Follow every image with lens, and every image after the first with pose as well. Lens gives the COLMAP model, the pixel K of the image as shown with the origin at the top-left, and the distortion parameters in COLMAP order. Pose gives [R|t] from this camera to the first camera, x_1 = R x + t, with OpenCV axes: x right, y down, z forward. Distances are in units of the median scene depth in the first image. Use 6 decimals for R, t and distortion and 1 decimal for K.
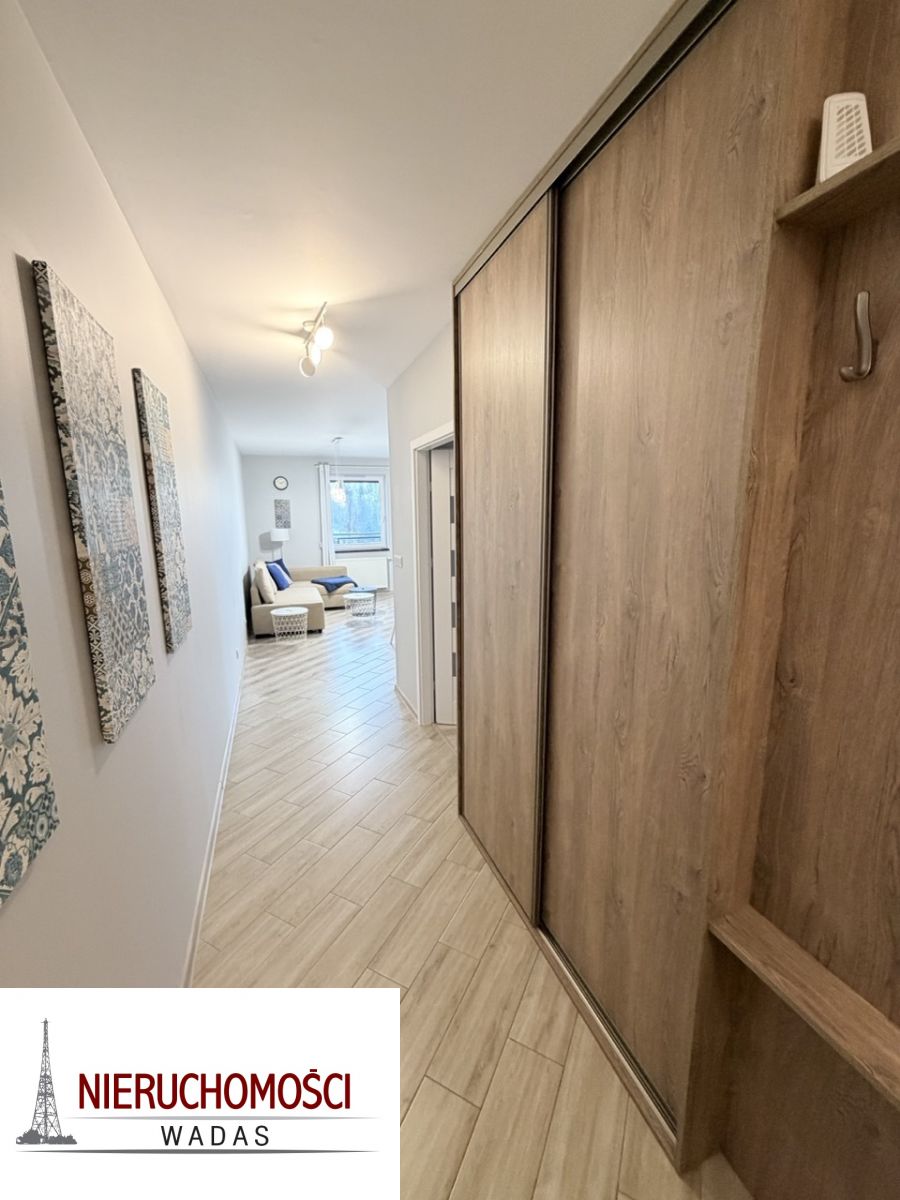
lens RADIAL K [[481.9, 0, 449.3], [0, 481.9, 597.1], [0, 0, 1]] dist [0.003480, -0.001241]
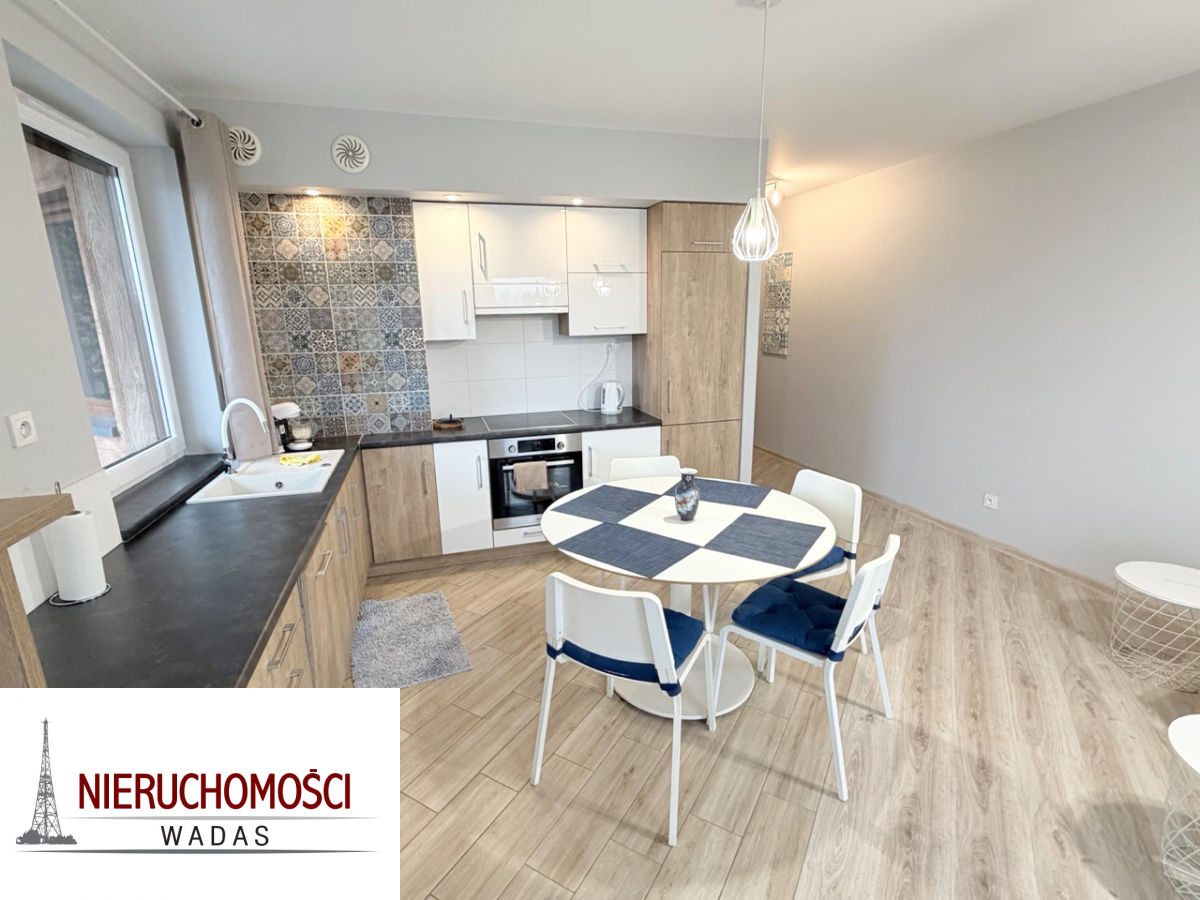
lens RADIAL K [[575.2, 0, 598.7], [0, 575.2, 452.0], [0, 0, 1]] dist [0.001893, 0.000100]
pose [[-0.997340, 0.004642, 0.072740, 0.037936], [0.033943, 0.912735, 0.407139, -0.170239], [-0.064503, 0.408525, -0.910465, 0.971298]]
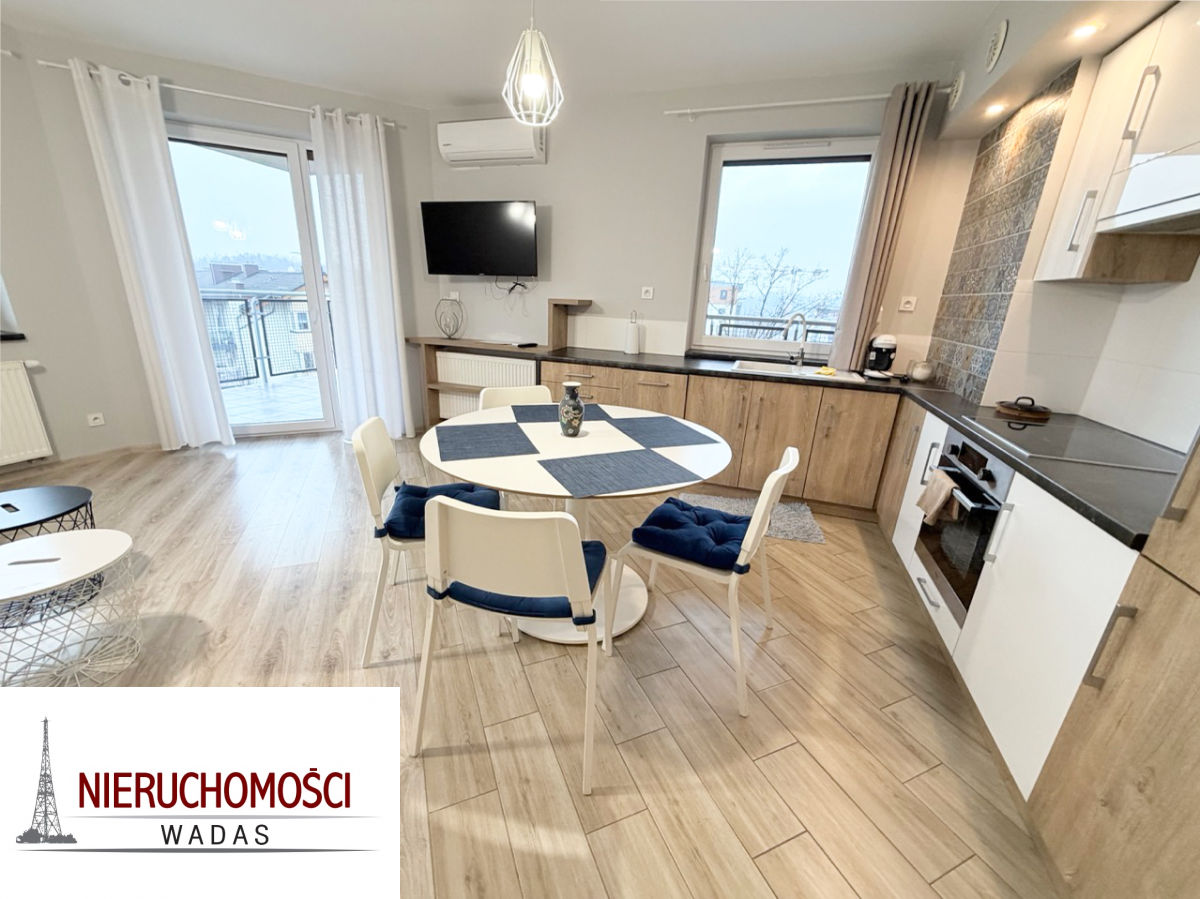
lens RADIAL K [[481.9, 0, 597.0], [0, 481.9, 448.6], [0, 0, 1]] dist [0.003480, -0.001241]
pose [[0.642449, -0.201690, 0.739311, -0.148270], [0.088764, 0.977836, 0.189627, -0.059535], [-0.761170, -0.056202, 0.646112, 0.564622]]
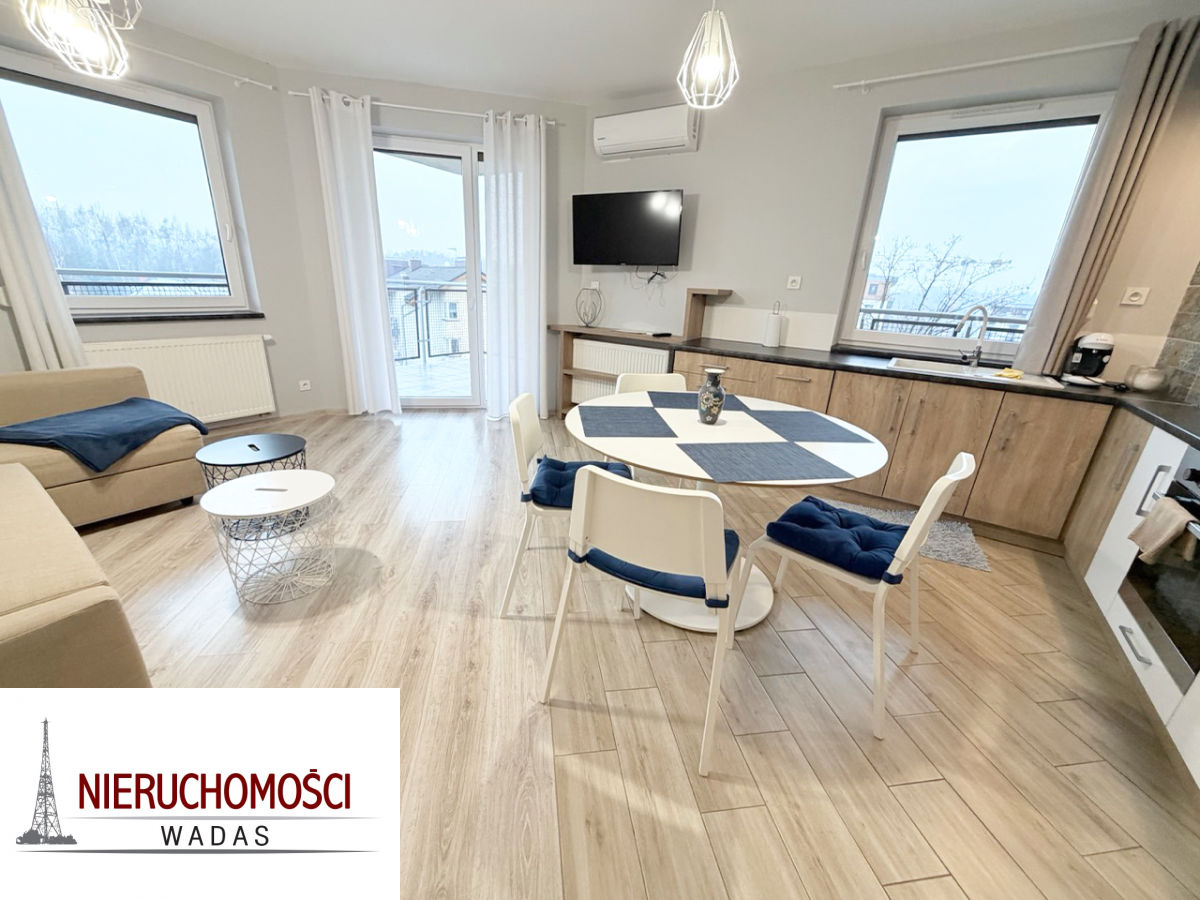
lens RADIAL K [[481.9, 0, 594.9], [0, 481.9, 448.7], [0, 0, 1]] dist [0.003480, -0.001241]
pose [[0.814695, -0.148087, 0.560663, -0.158581], [0.051272, 0.981452, 0.184726, -0.056220], [-0.577619, -0.121749, 0.807176, 0.568204]]
